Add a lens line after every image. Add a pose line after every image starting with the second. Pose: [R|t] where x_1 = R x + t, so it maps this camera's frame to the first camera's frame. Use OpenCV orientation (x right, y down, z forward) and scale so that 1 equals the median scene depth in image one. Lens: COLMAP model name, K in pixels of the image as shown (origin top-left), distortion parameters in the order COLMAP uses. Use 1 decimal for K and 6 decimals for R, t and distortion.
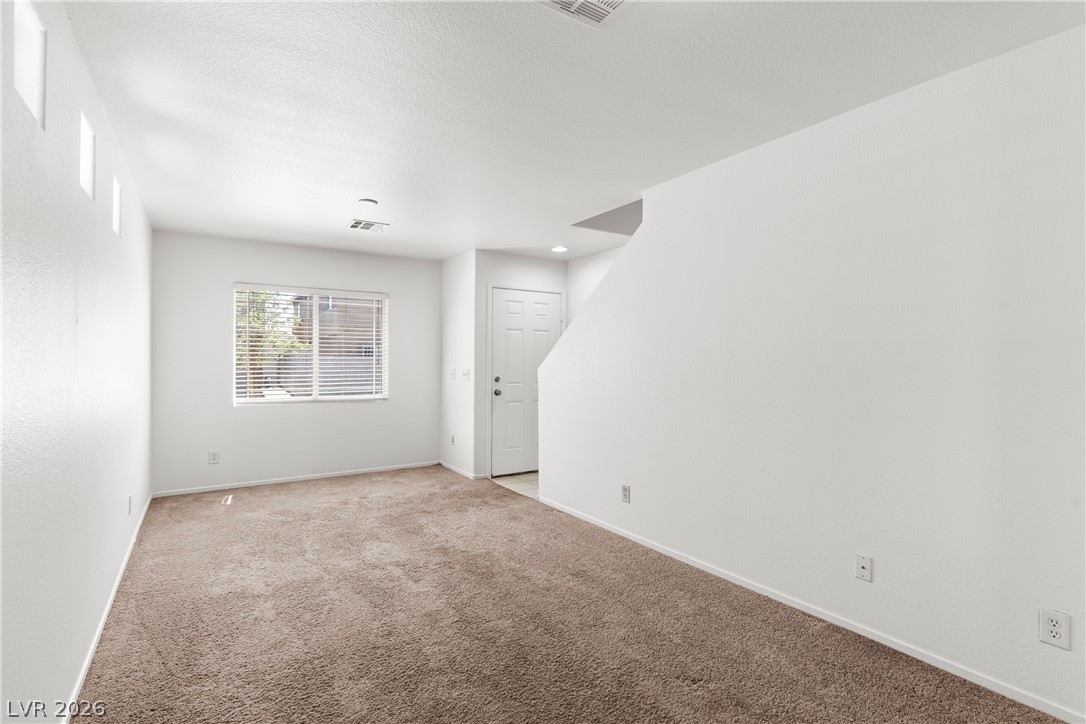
lens RADIAL K [[514.8, 0, 553.4], [0, 514.8, 359.3], [0, 0, 1]] dist [0.003389, -0.000642]
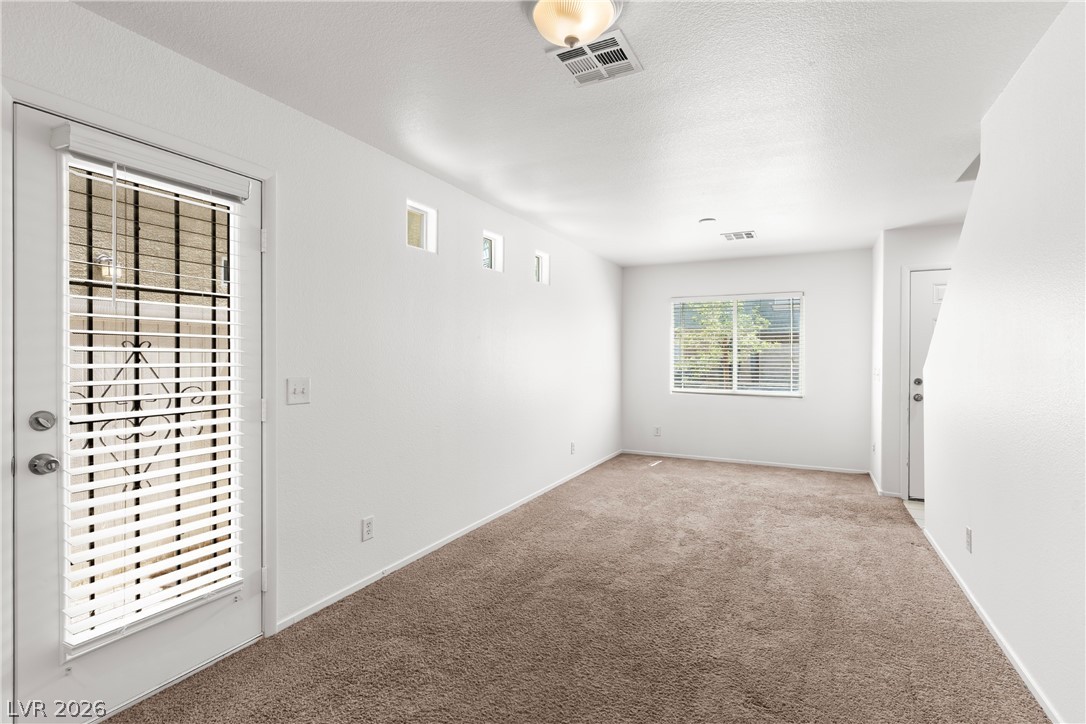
lens RADIAL K [[514.8, 0, 544.9], [0, 514.8, 355.5], [0, 0, 1]] dist [0.003389, -0.000642]
pose [[0.507634, -0.002888, -0.861568, 0.478556], [-0.000648, 0.999993, -0.003734, 0.000586], [0.861573, 0.002454, 0.507628, 0.104836]]
